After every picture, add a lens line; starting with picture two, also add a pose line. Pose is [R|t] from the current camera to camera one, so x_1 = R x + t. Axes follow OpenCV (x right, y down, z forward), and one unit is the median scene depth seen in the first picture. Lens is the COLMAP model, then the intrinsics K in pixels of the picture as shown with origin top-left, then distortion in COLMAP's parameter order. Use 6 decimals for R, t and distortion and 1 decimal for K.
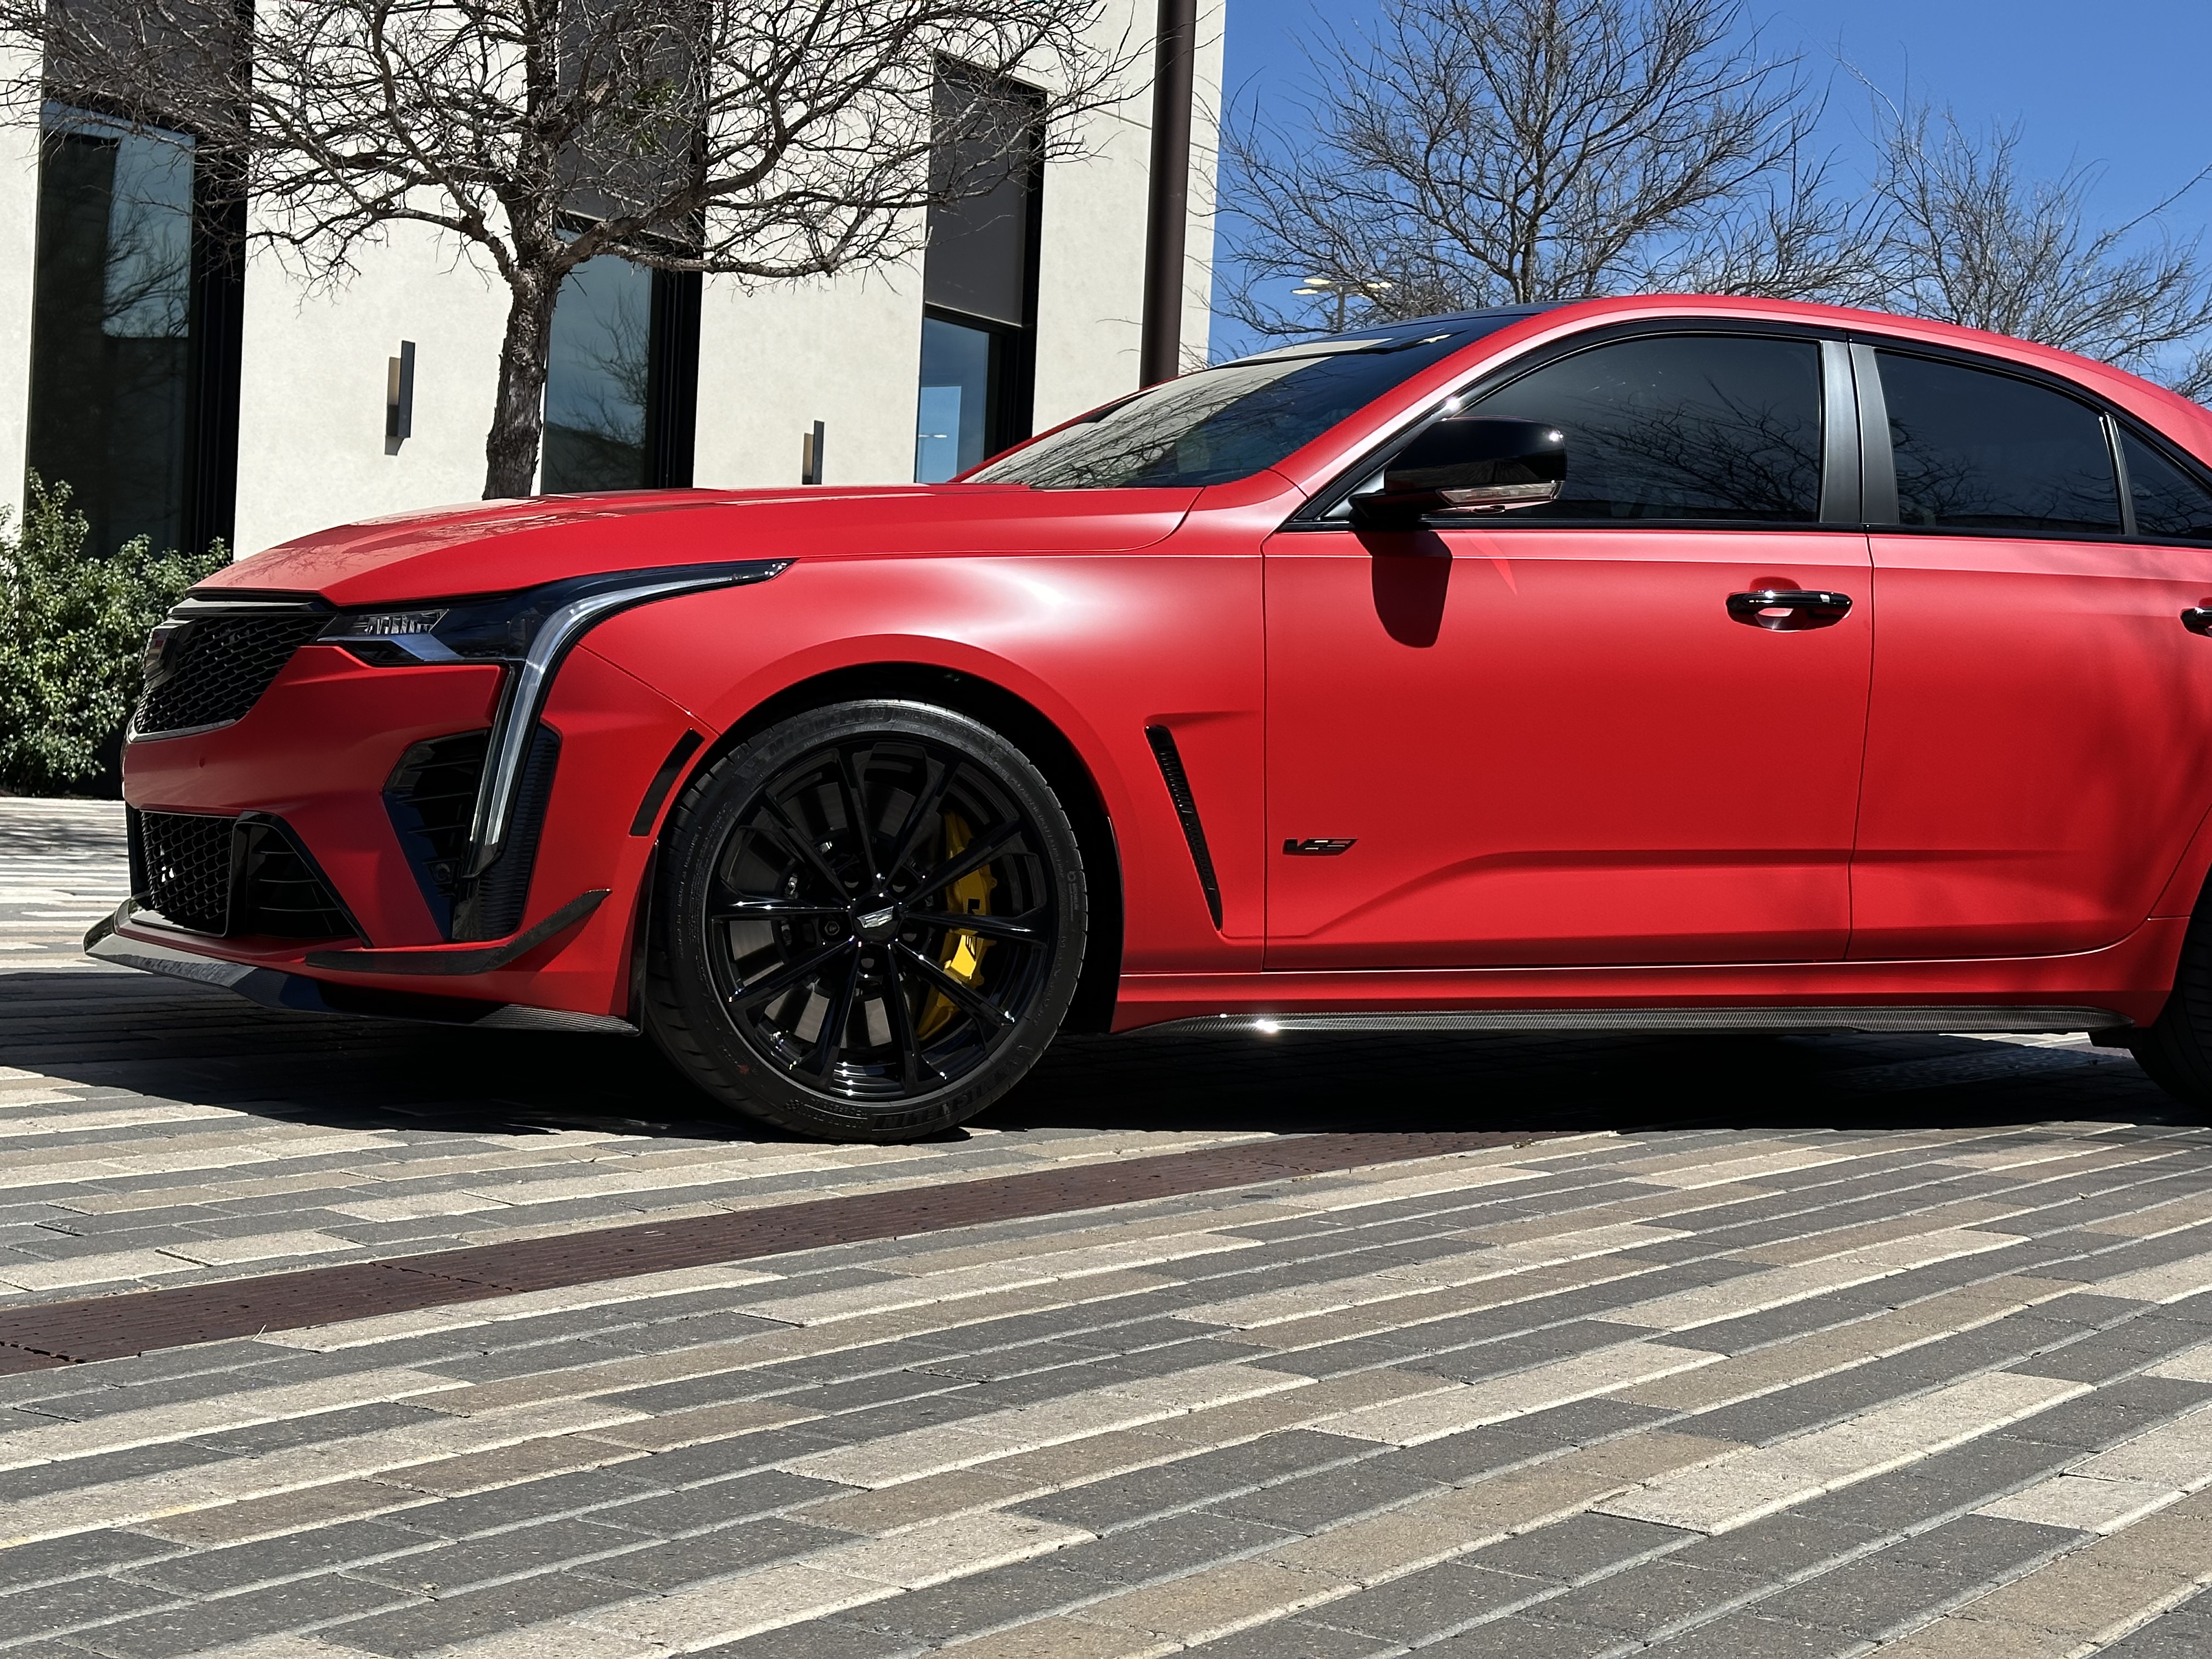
lens RADIAL K [[3067.1, 0, 1106.0], [0, 3067.1, 829.5], [0, 0, 1]] dist [-0.026944, 0.686816]
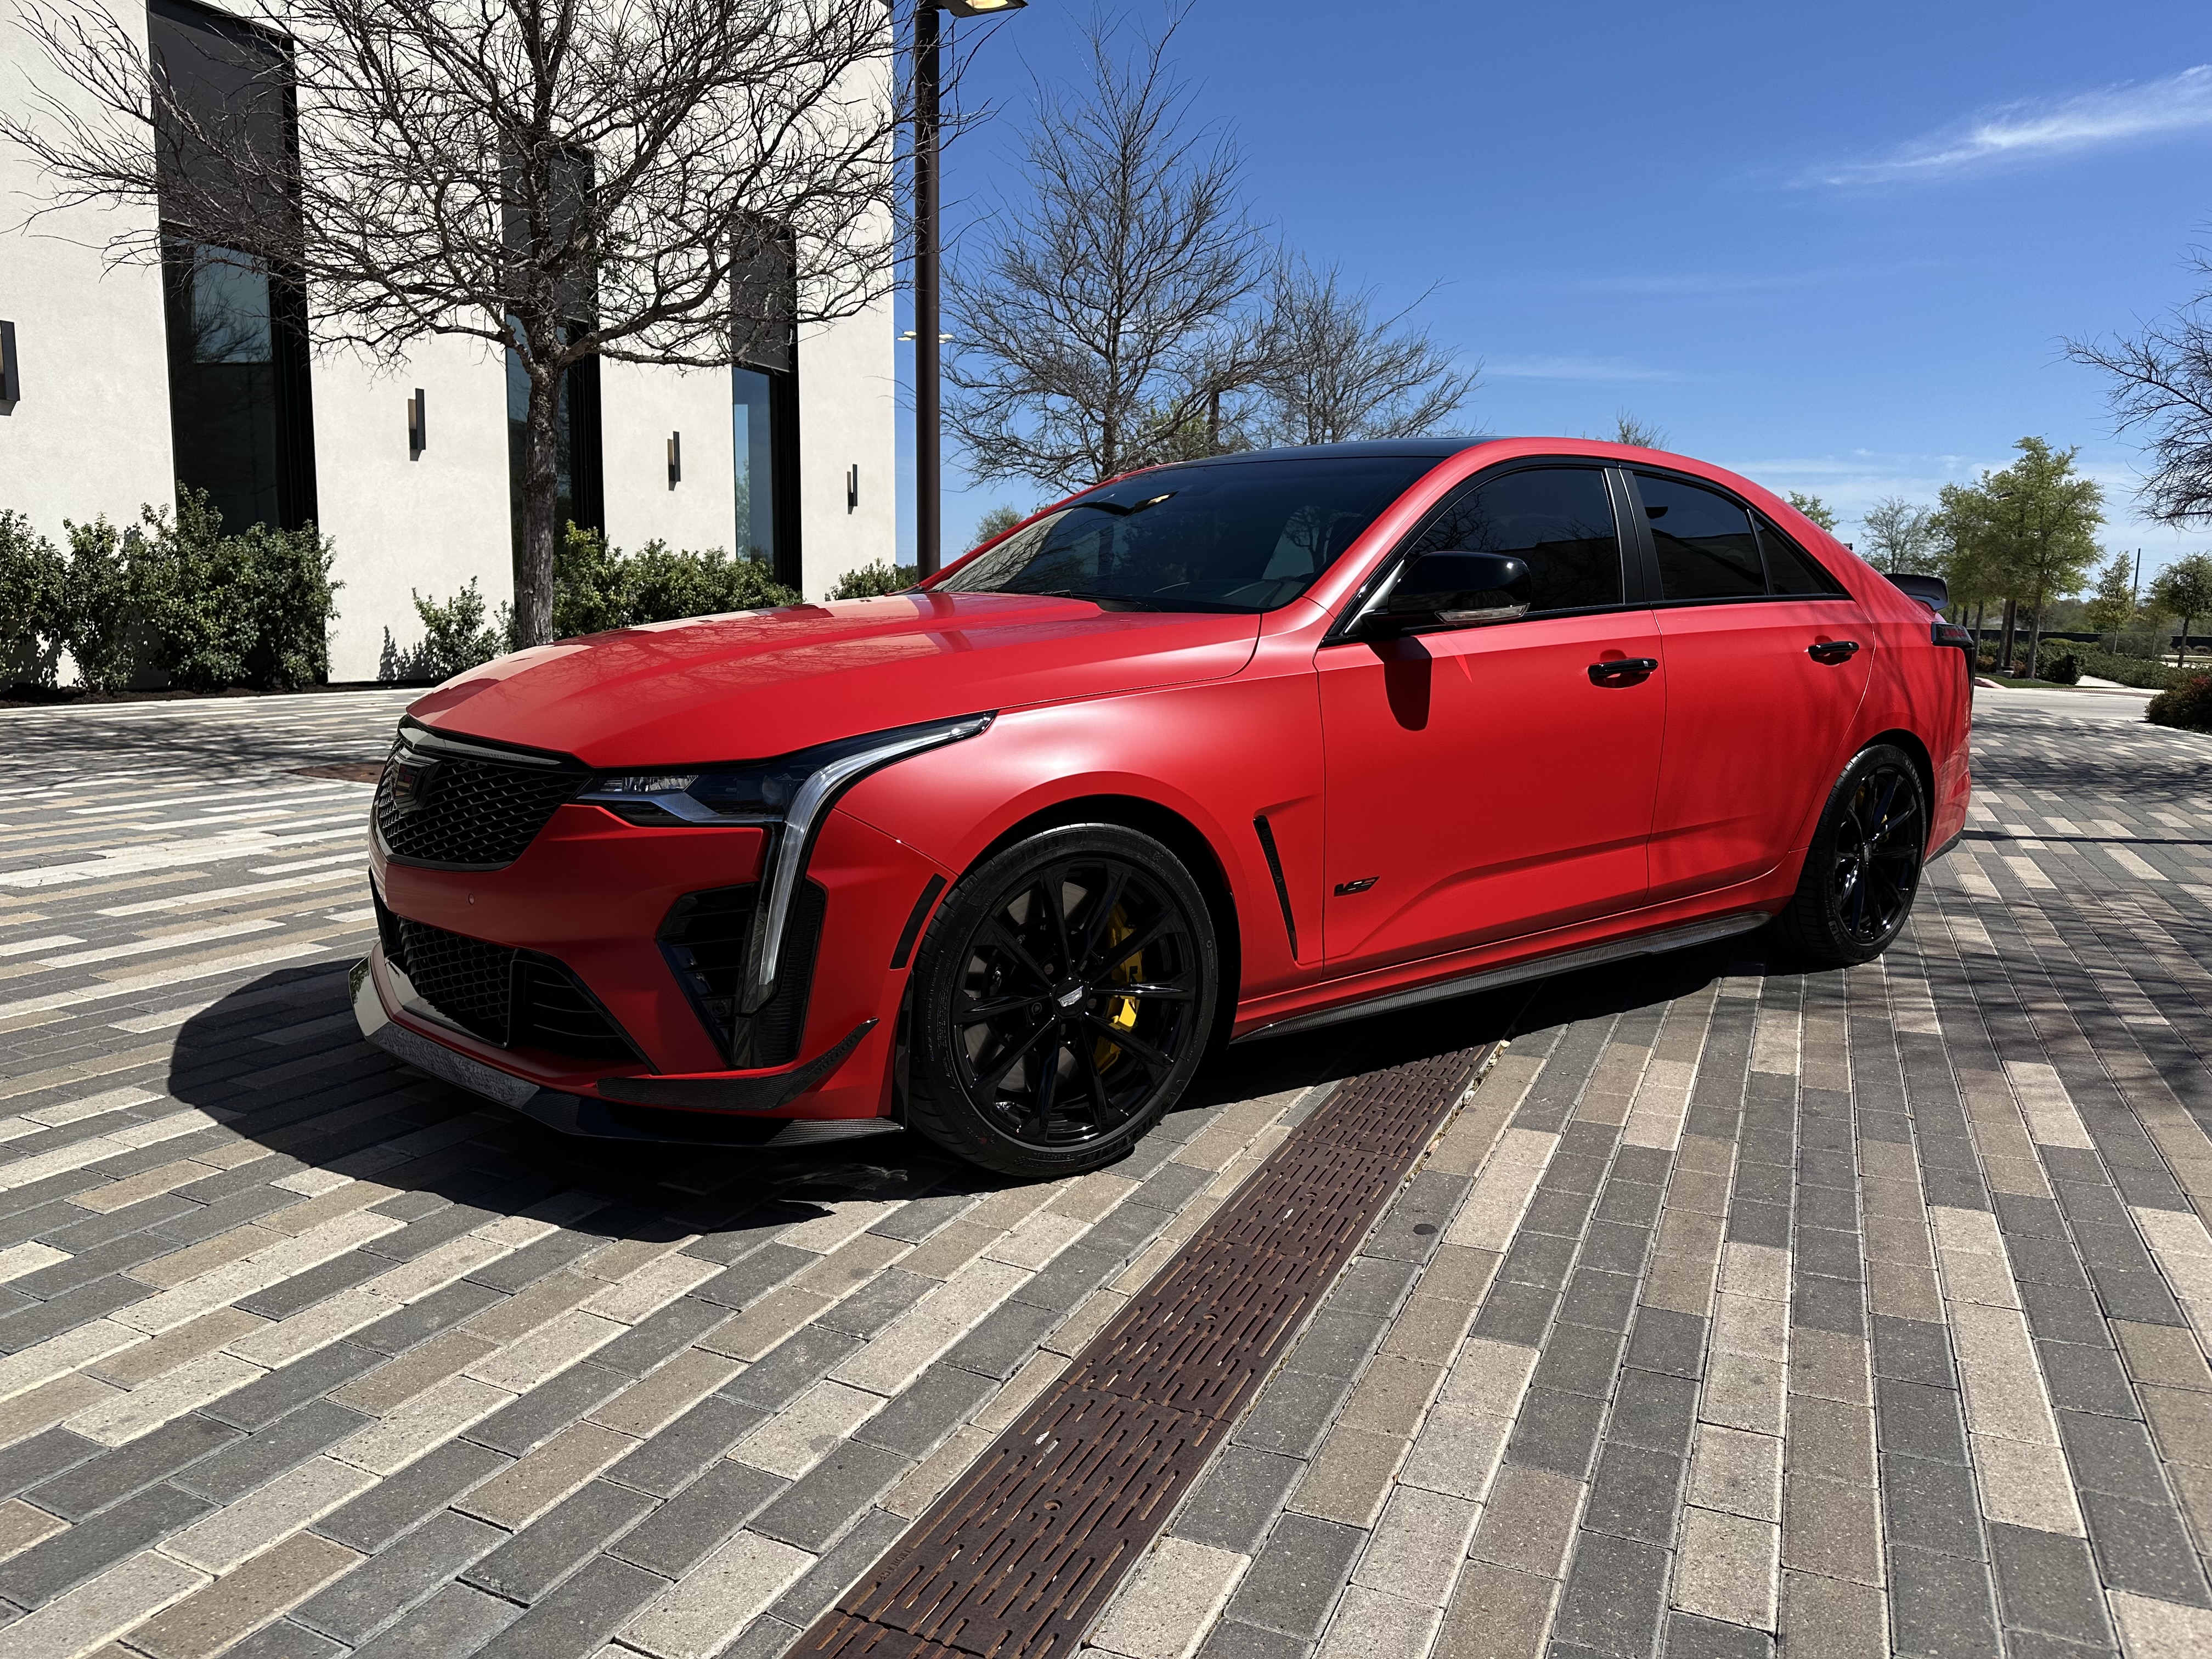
lens RADIAL K [[1532.6, 0, 1118.2], [0, 1532.6, 841.2], [0, 0, 1]] dist [0.025690, -0.024505]
pose [[0.977267, -0.061754, 0.202818, -0.161622], [0.031453, 0.988283, 0.149357, -0.113766], [-0.209665, -0.139583, 0.967759, 0.371593]]
